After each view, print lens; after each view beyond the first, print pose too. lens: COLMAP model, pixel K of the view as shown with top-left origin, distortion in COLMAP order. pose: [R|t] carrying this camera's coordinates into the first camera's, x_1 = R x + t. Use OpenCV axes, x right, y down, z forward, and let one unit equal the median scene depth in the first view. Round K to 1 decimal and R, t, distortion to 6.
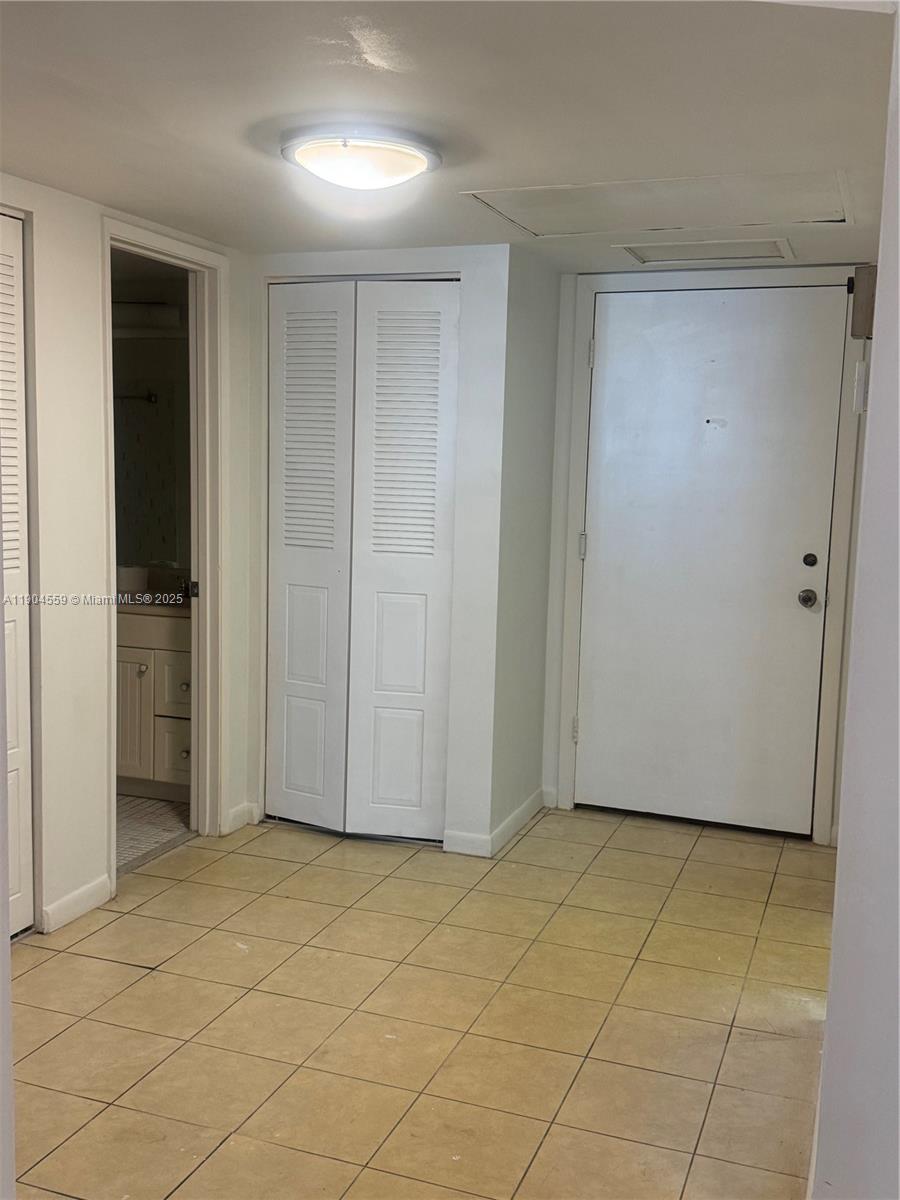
lens RADIAL K [[1216.1, 0, 450.0], [0, 1216.1, 600.0], [0, 0, 1]] dist [0.165257, -0.344888]
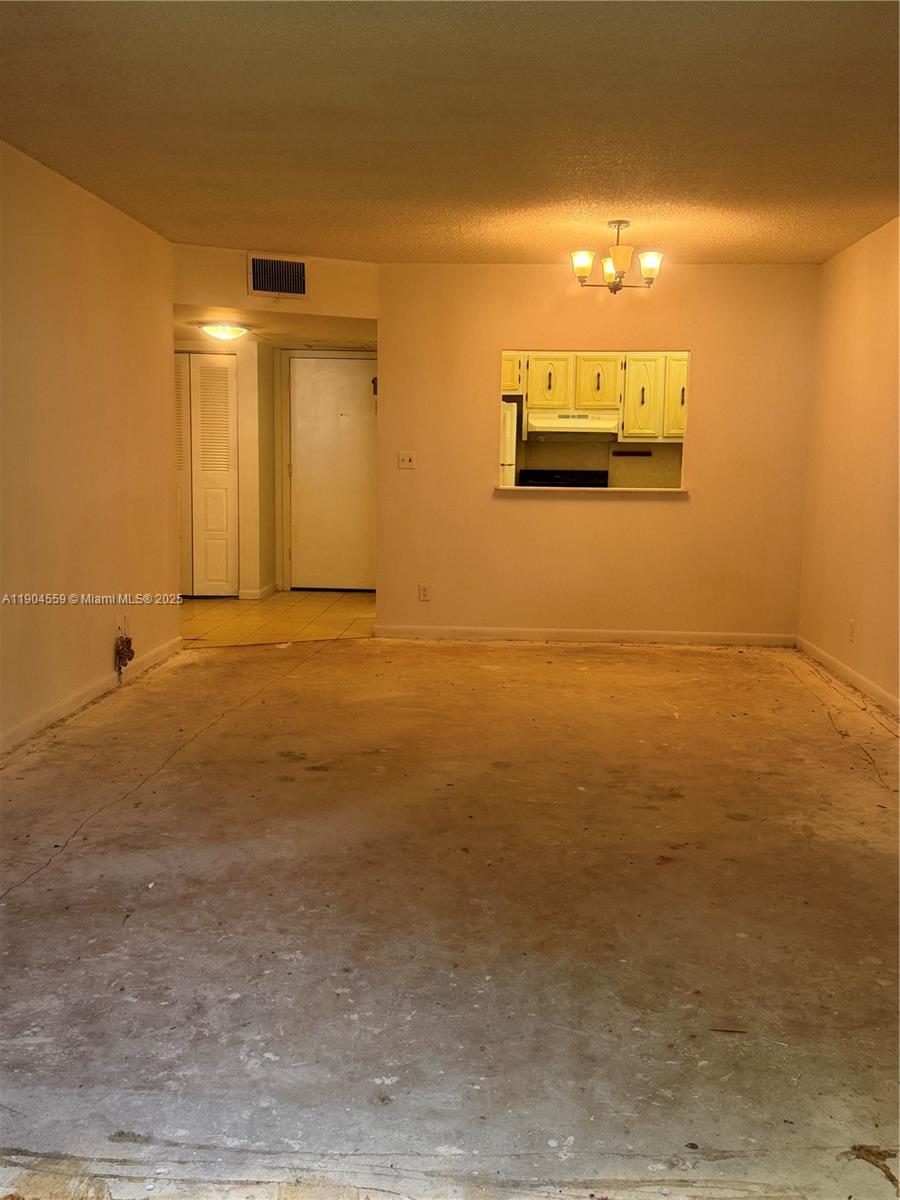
lens RADIAL K [[1216.1, 0, 450.0], [0, 1216.1, 600.0], [0, 0, 1]] dist [0.165257, -0.344888]
pose [[0.956599, -0.049873, 0.287107, -0.286316], [0.048857, 0.998748, 0.010708, 0.198839], [-0.287282, 0.003784, 0.957839, -1.326772]]
